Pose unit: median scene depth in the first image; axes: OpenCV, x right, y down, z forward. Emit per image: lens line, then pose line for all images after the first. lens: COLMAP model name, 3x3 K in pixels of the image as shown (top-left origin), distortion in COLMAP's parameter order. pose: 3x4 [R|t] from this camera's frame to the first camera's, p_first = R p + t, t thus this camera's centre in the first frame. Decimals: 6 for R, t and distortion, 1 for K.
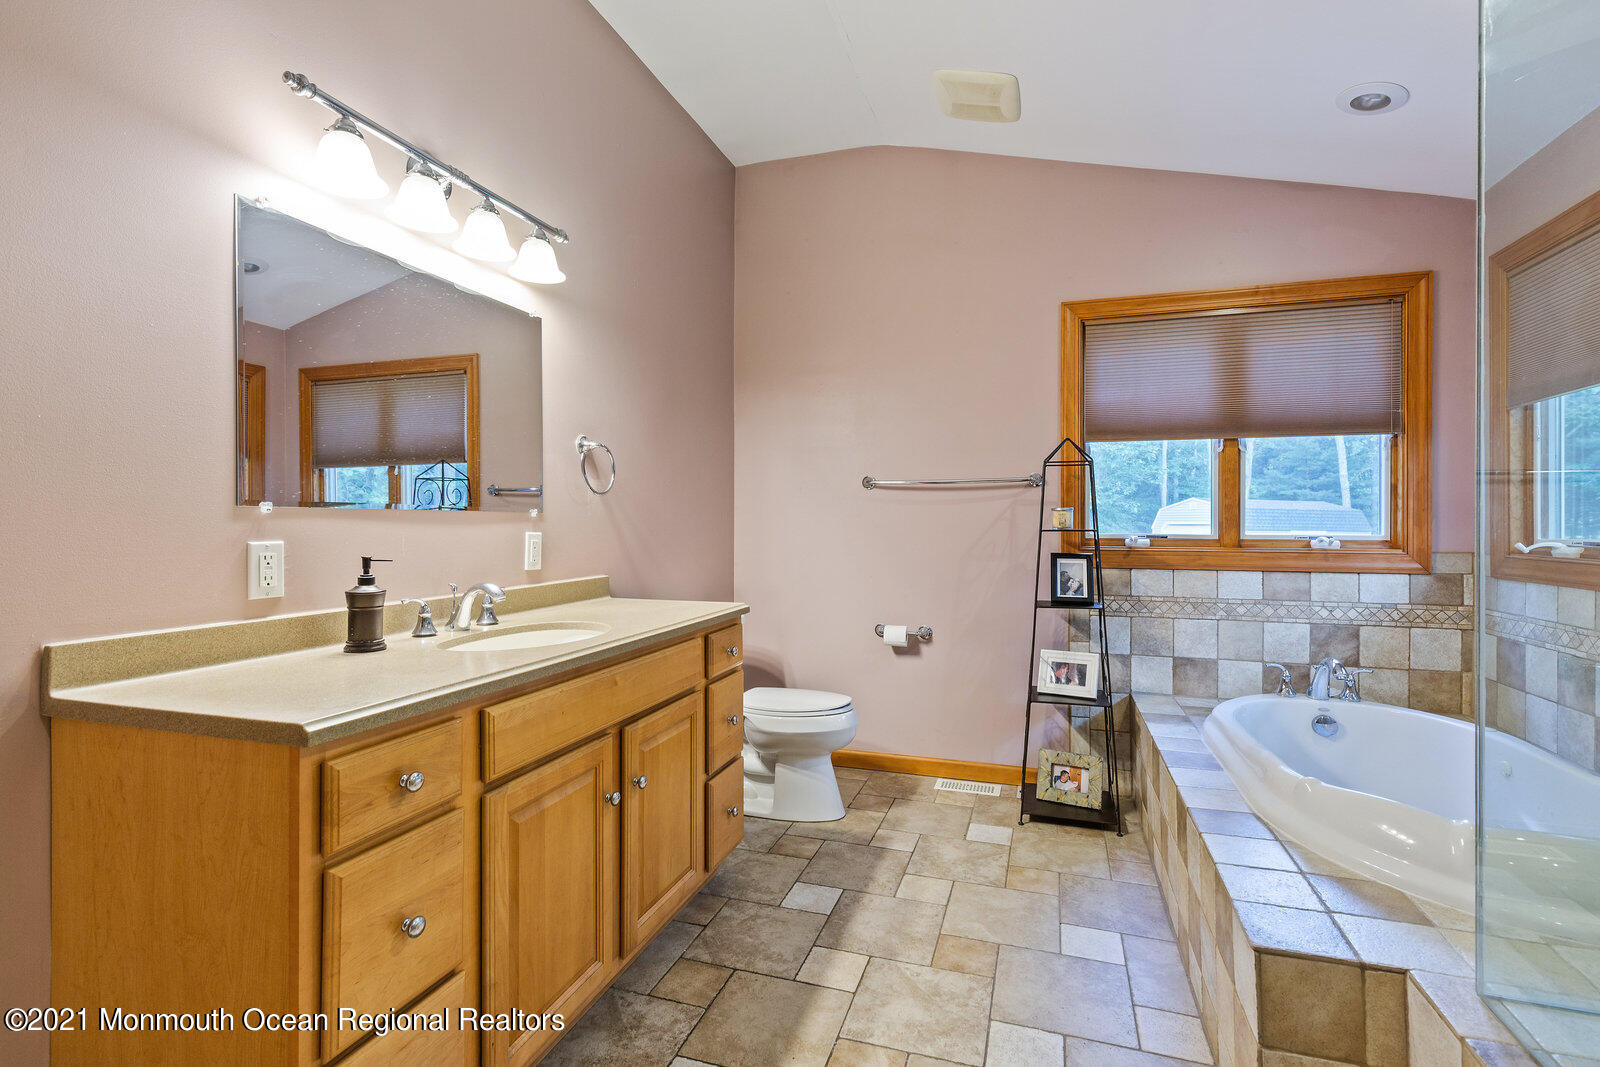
lens RADIAL K [[739.1, 0, 793.0], [0, 739.1, 524.7], [0, 0, 1]] dist [0.011800, -0.002708]
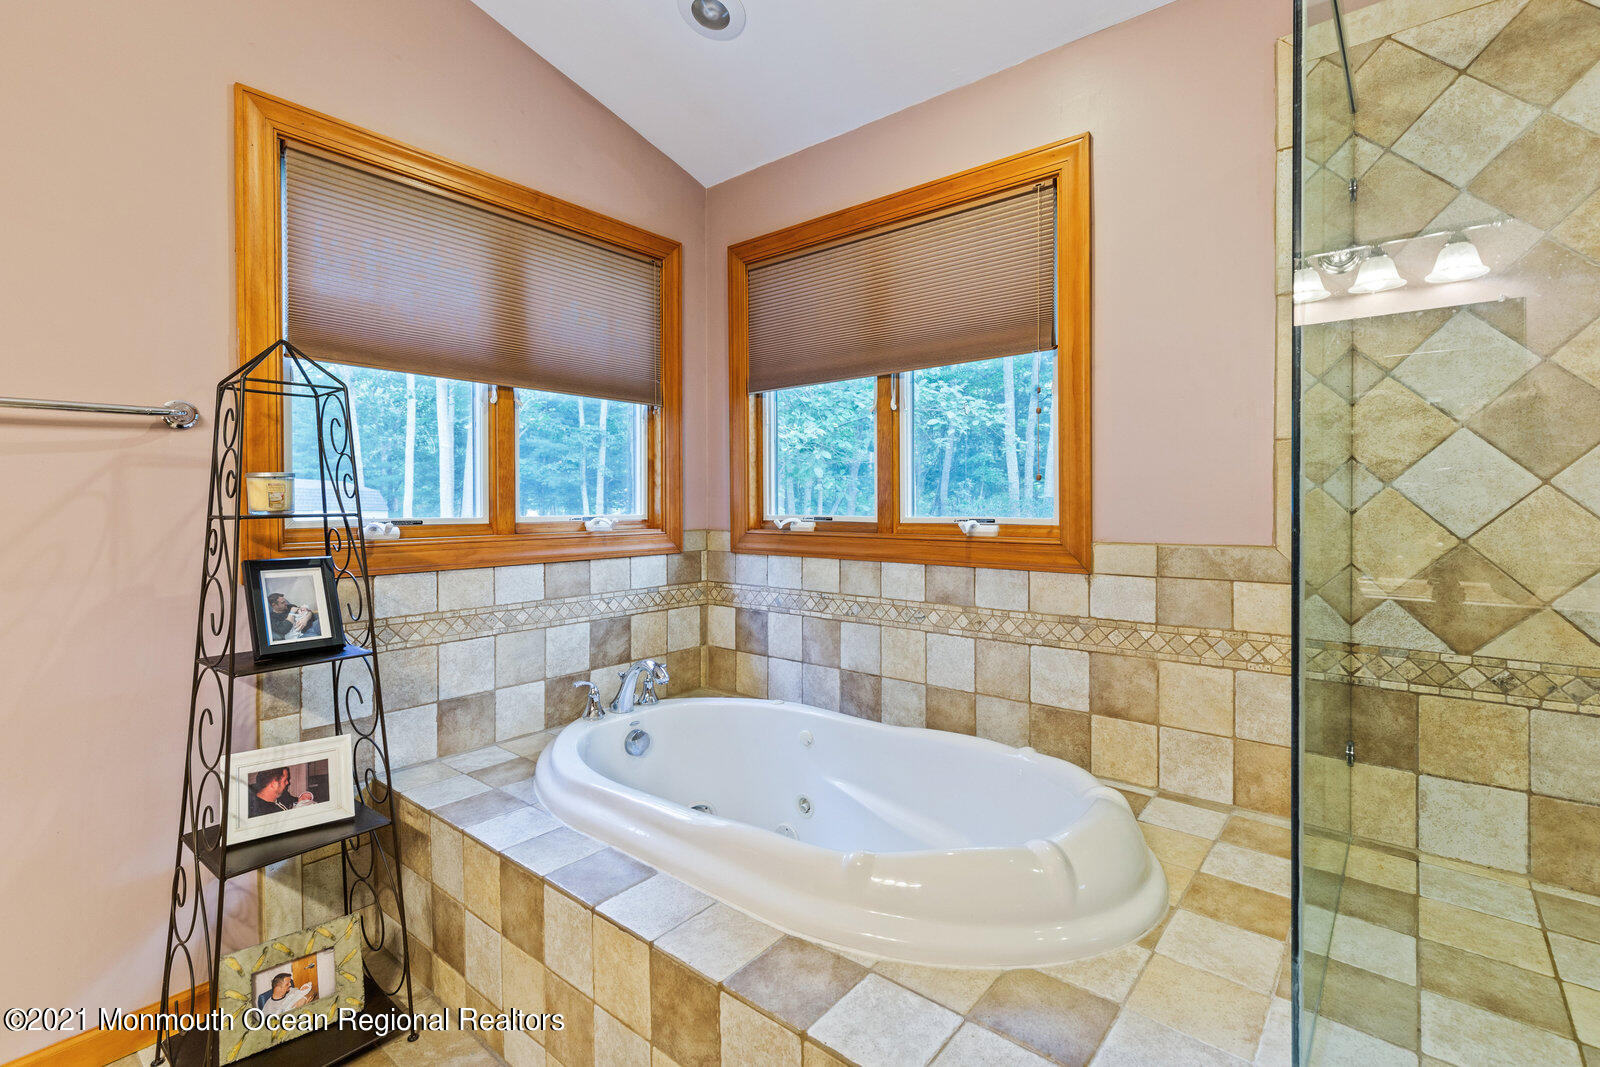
lens RADIAL K [[739.1, 0, 836.3], [0, 739.1, 506.5], [0, 0, 1]] dist [0.011800, -0.002708]
pose [[0.339840, -0.009084, 0.940439, 0.007462], [0.006219, 0.999953, 0.007411, -0.000512], [-0.940463, 0.003330, 0.339881, 0.458080]]
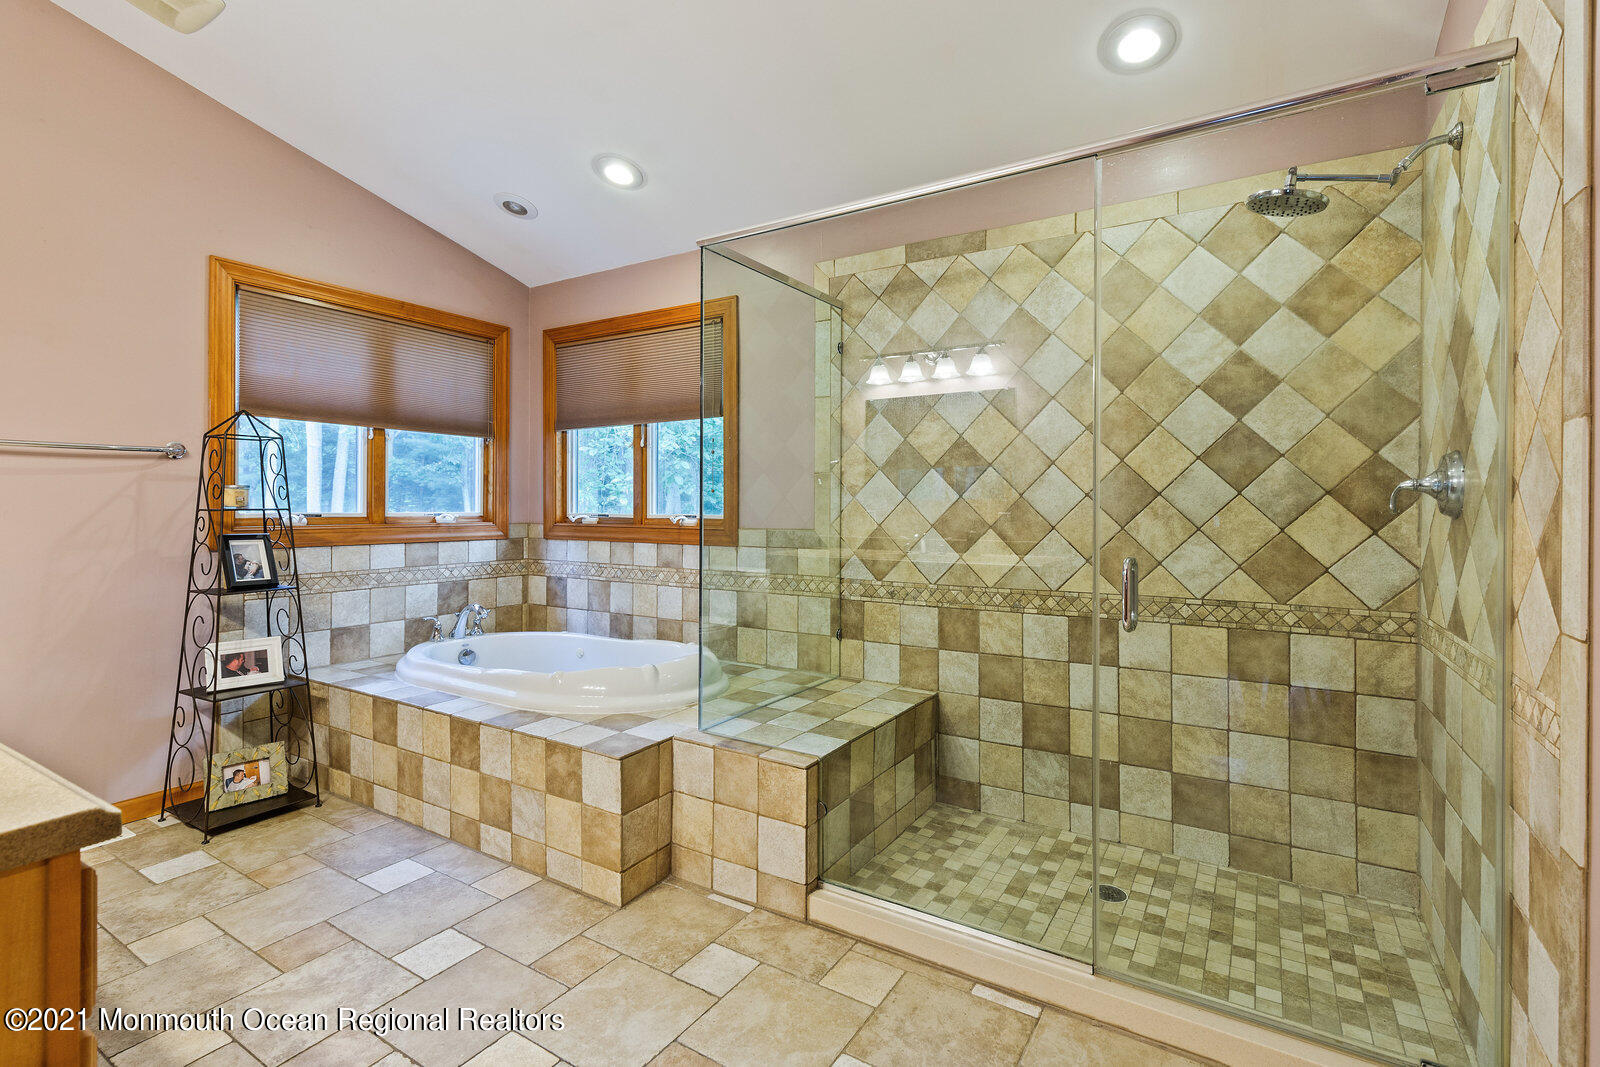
lens RADIAL K [[739.1, 0, 833.1], [0, 739.1, 504.9], [0, 0, 1]] dist [0.011800, -0.002708]
pose [[0.217180, 0.000368, 0.976132, -0.384888], [-0.001091, 0.999999, -0.000134, 0.001051], [-0.976131, -0.001036, 0.217180, 0.076375]]
